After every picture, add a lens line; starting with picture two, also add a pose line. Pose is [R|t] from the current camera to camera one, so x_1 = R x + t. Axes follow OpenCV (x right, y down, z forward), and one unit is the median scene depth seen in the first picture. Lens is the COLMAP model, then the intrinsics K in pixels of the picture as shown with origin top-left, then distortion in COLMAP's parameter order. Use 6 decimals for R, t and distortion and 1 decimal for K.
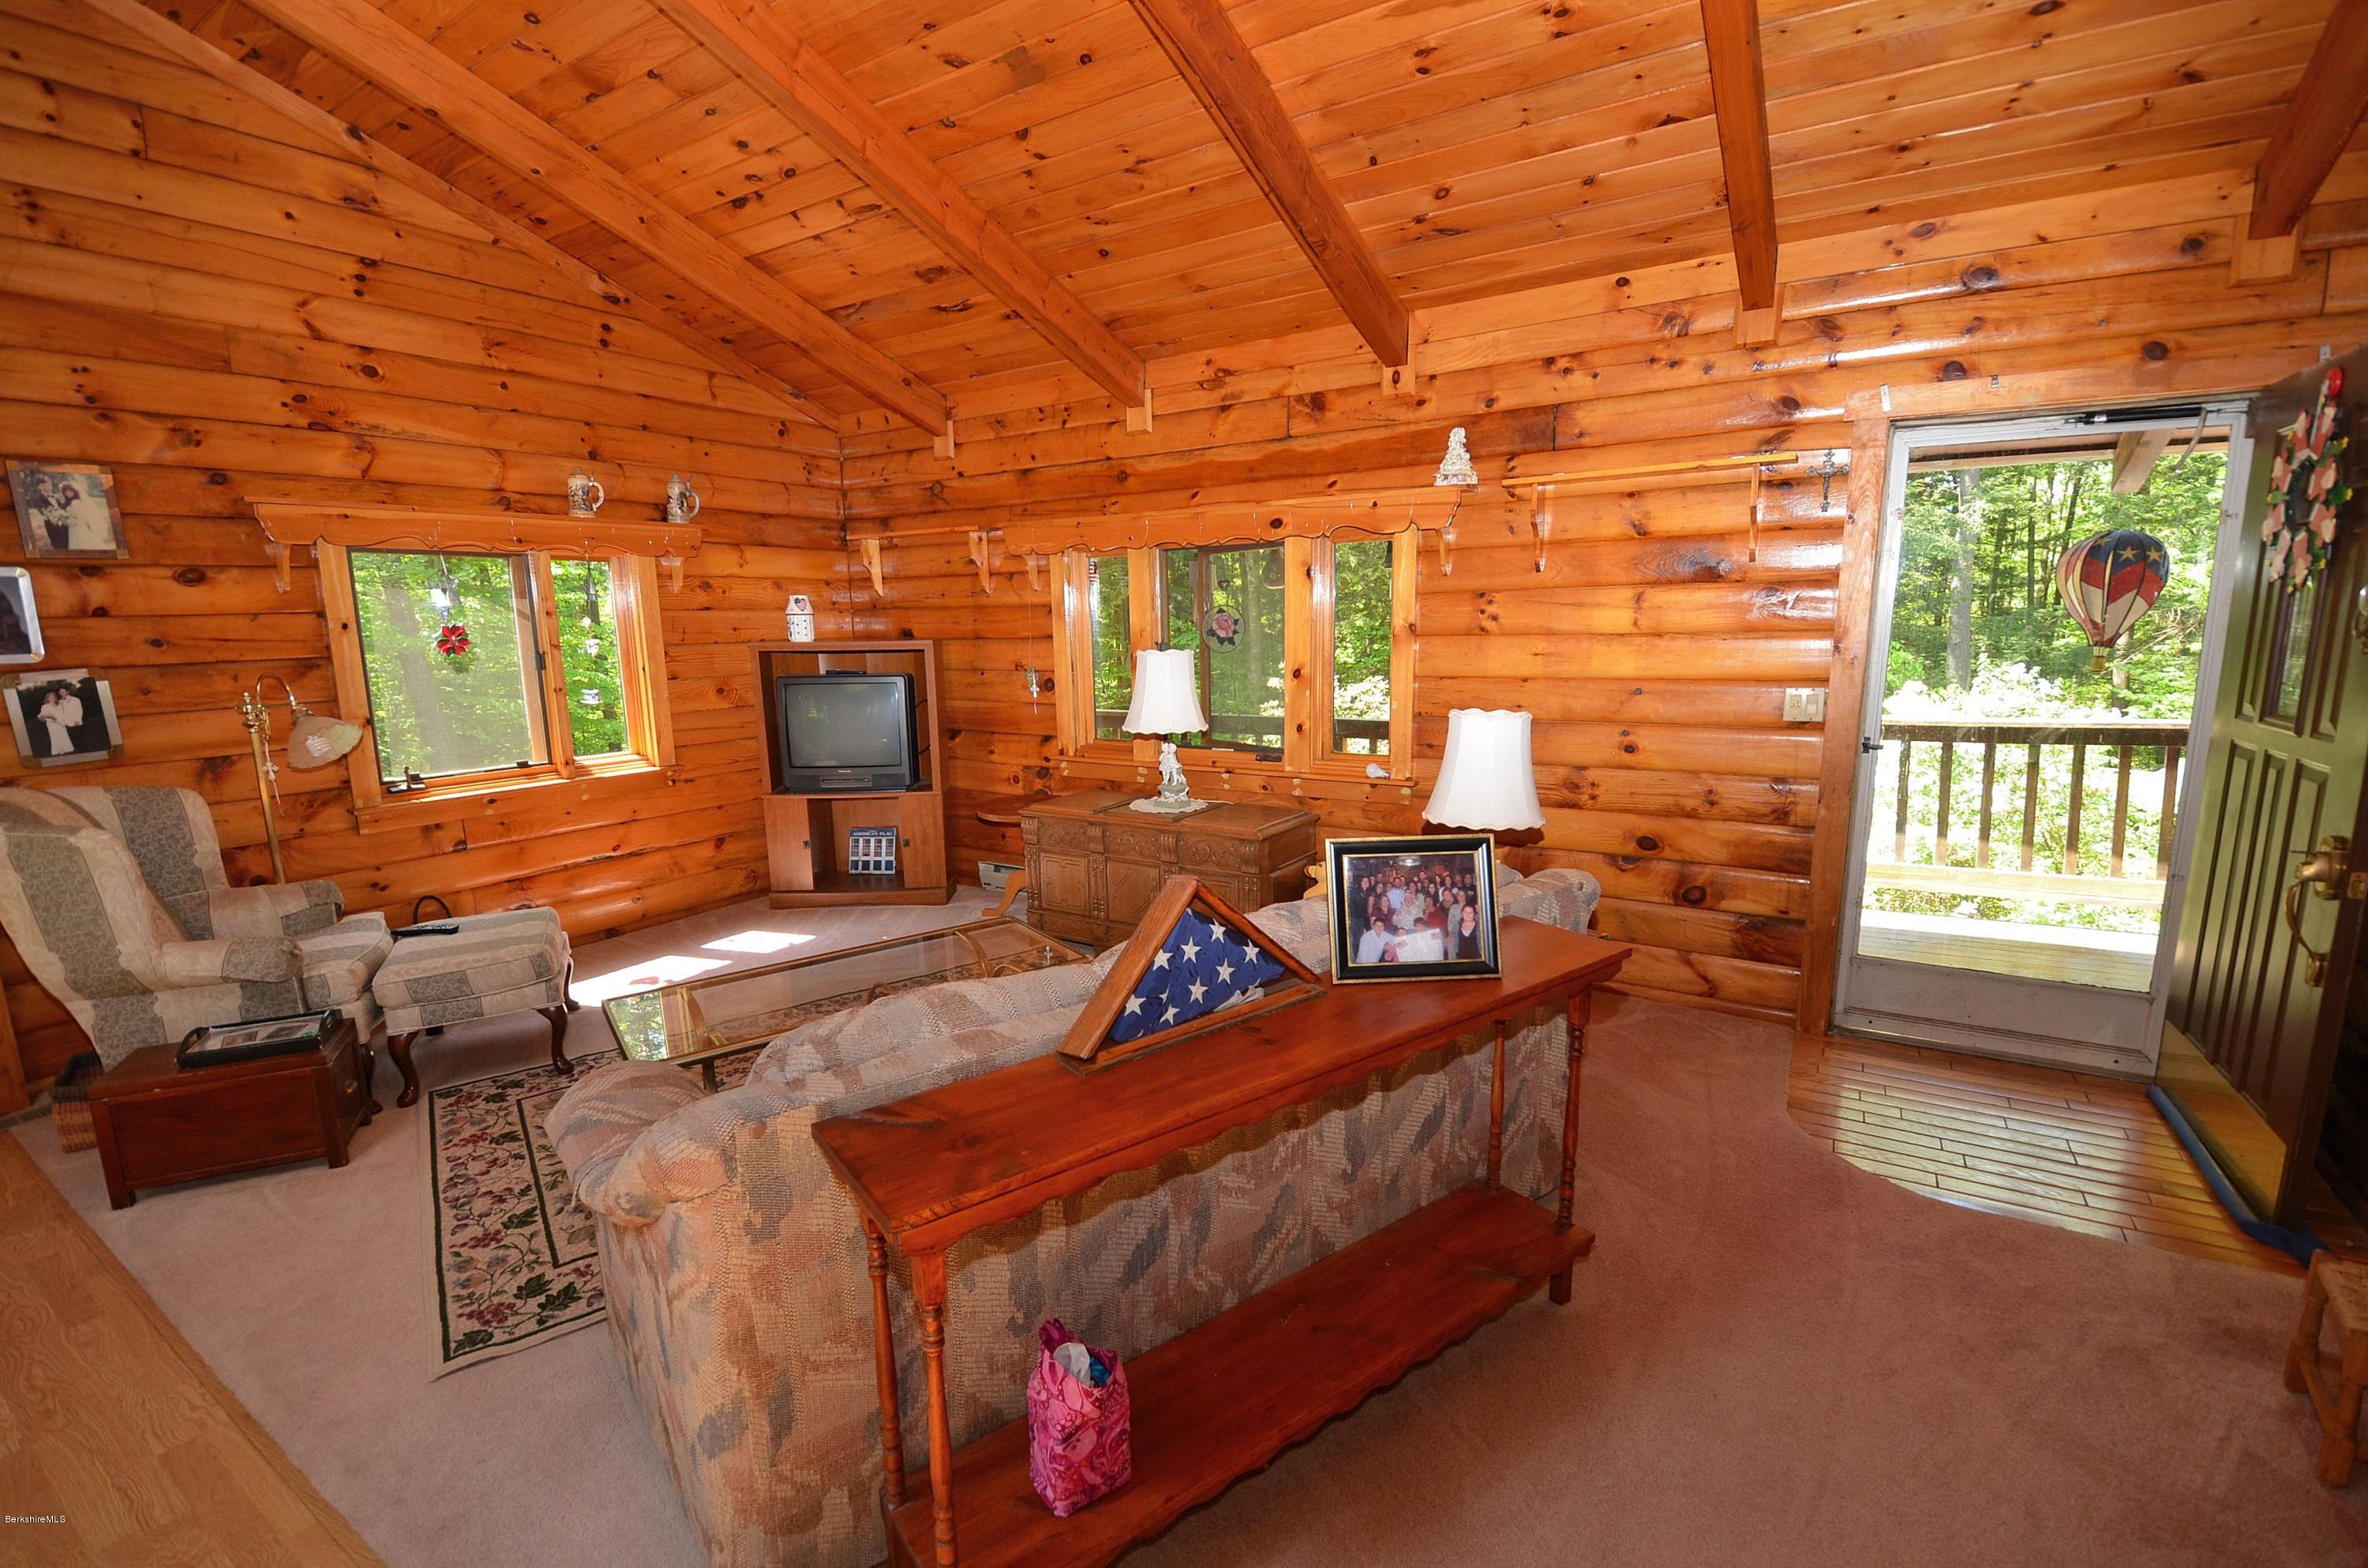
lens RADIAL K [[1028.8, 0, 1194.3], [0, 1028.8, 788.4], [0, 0, 1]] dist [0.000573, -0.007587]
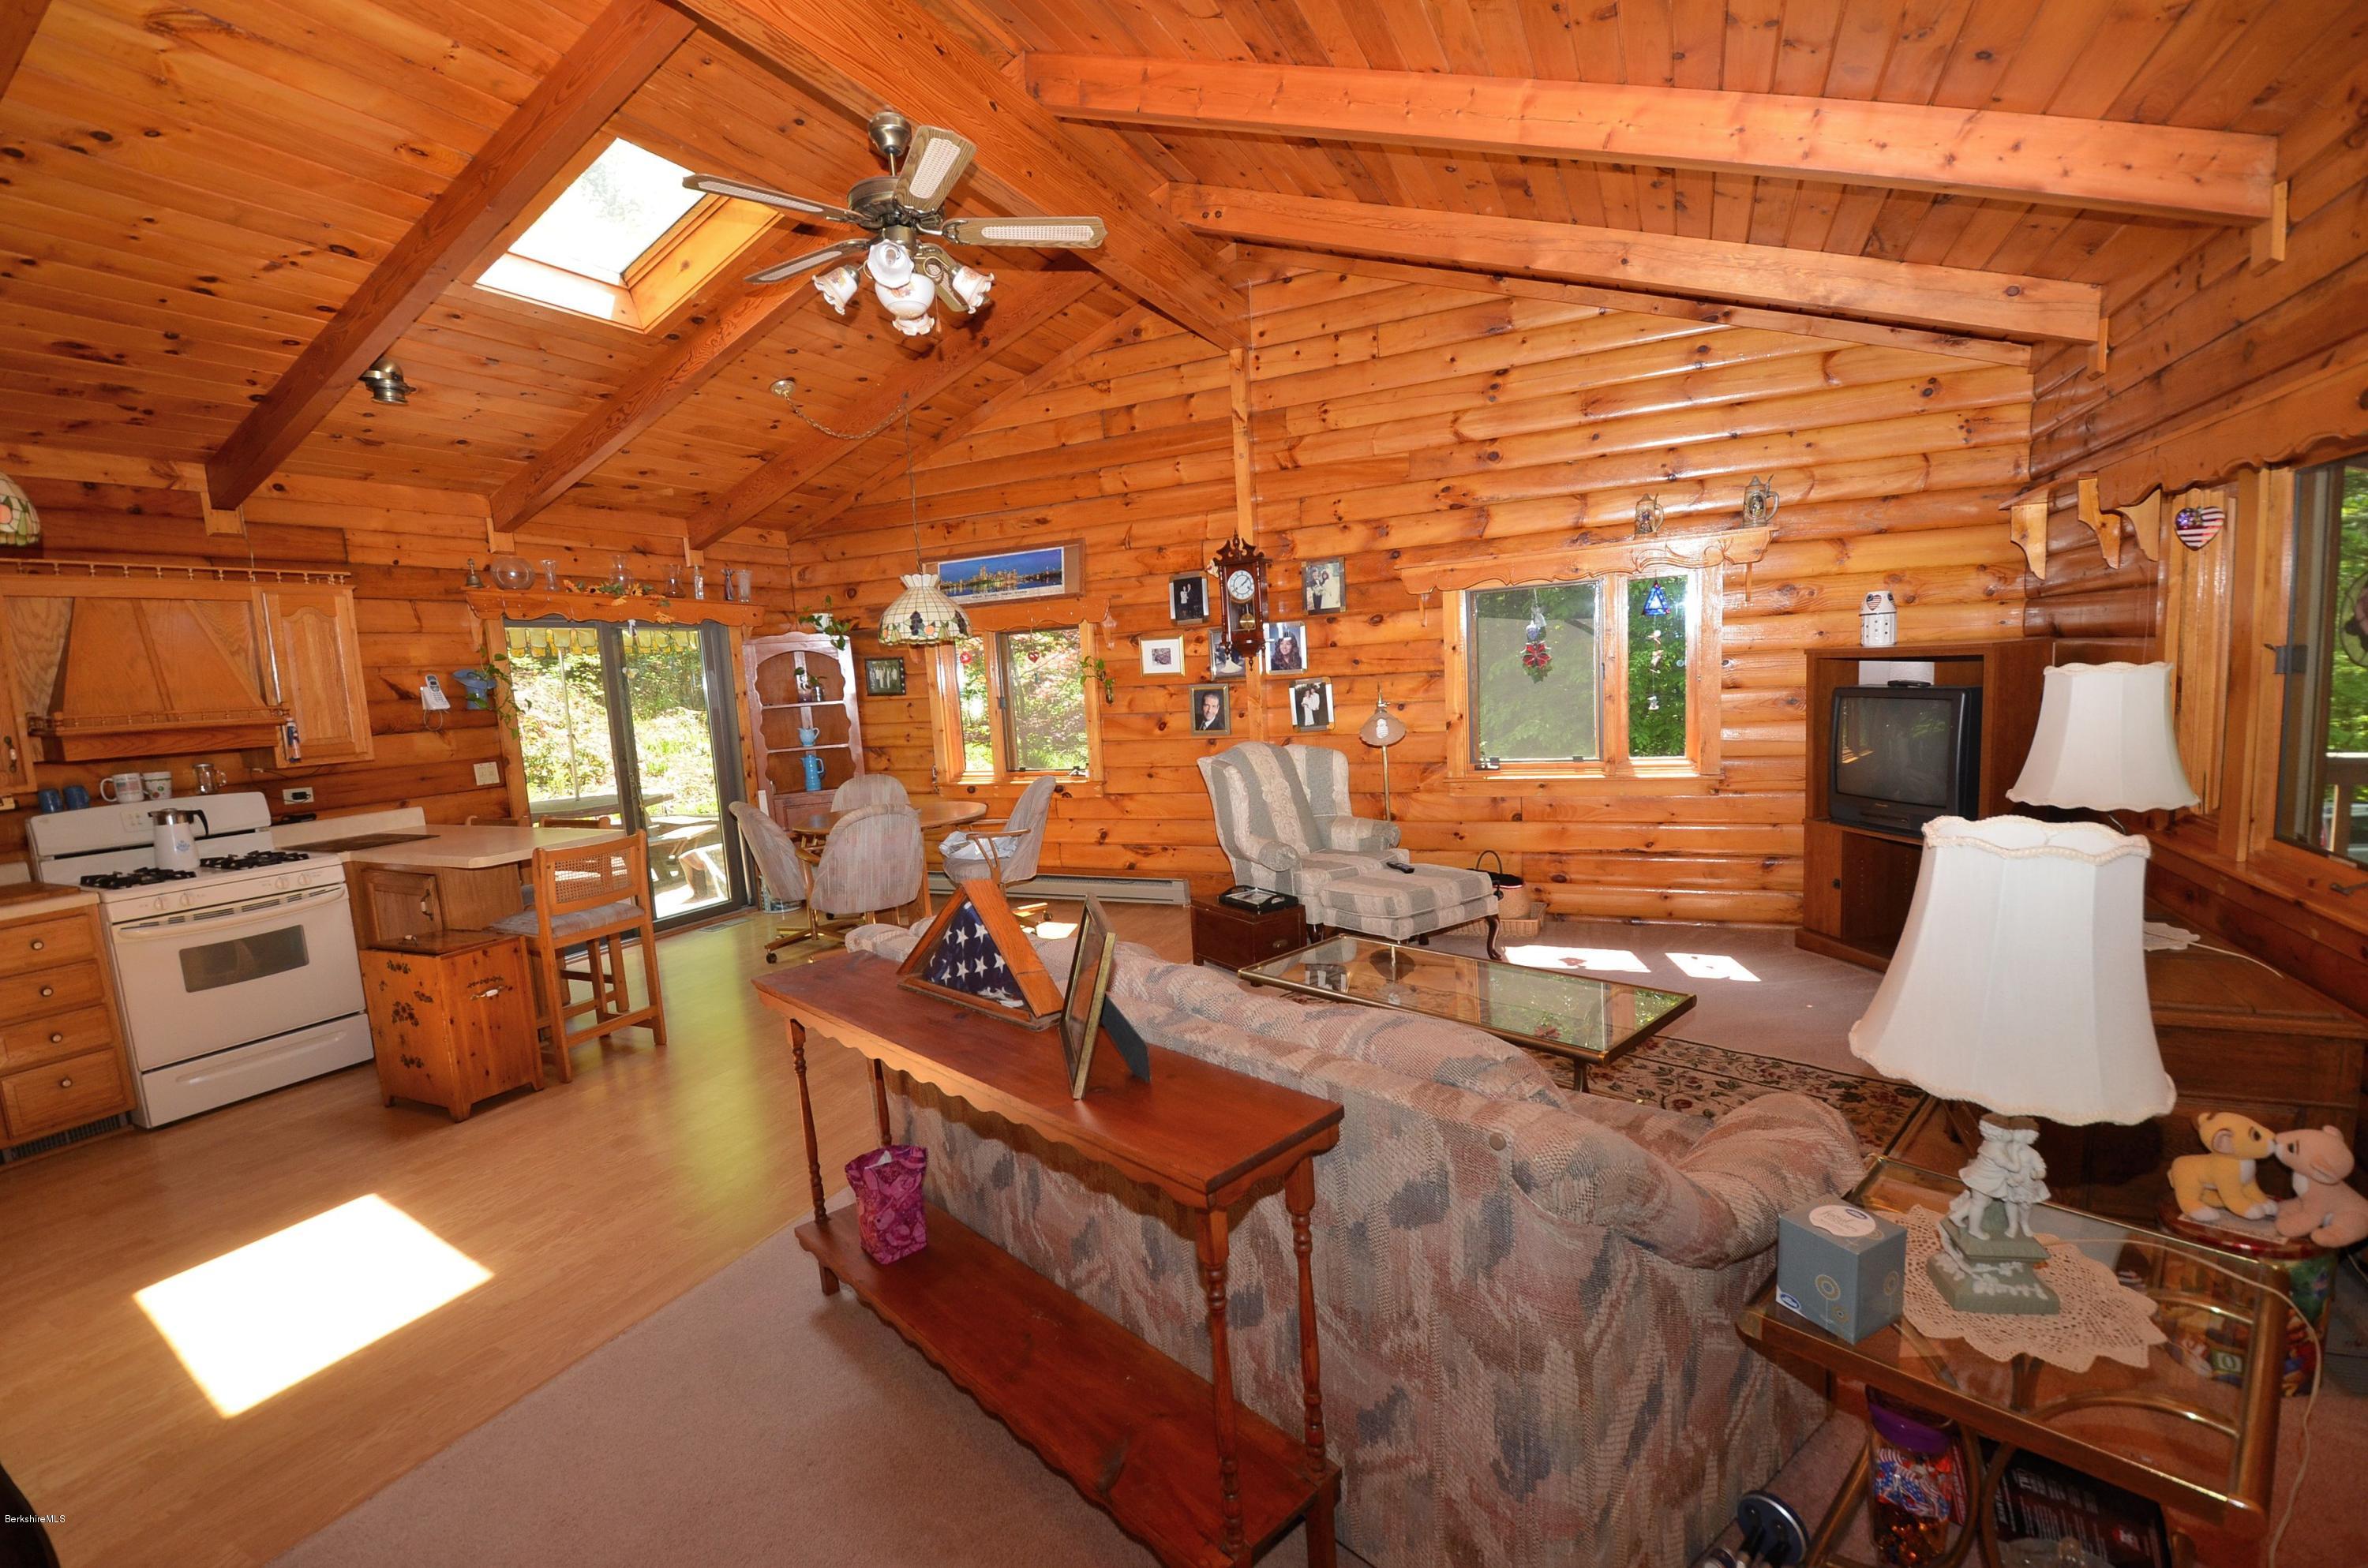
lens RADIAL K [[1028.8, 0, 1180.1], [0, 1028.8, 790.3], [0, 0, 1]] dist [0.000573, -0.007587]
pose [[0.120312, 0.123256, -0.985055, 0.593341], [-0.106233, 0.988163, 0.110670, -0.089605], [0.987036, 0.091331, 0.131981, 0.510333]]
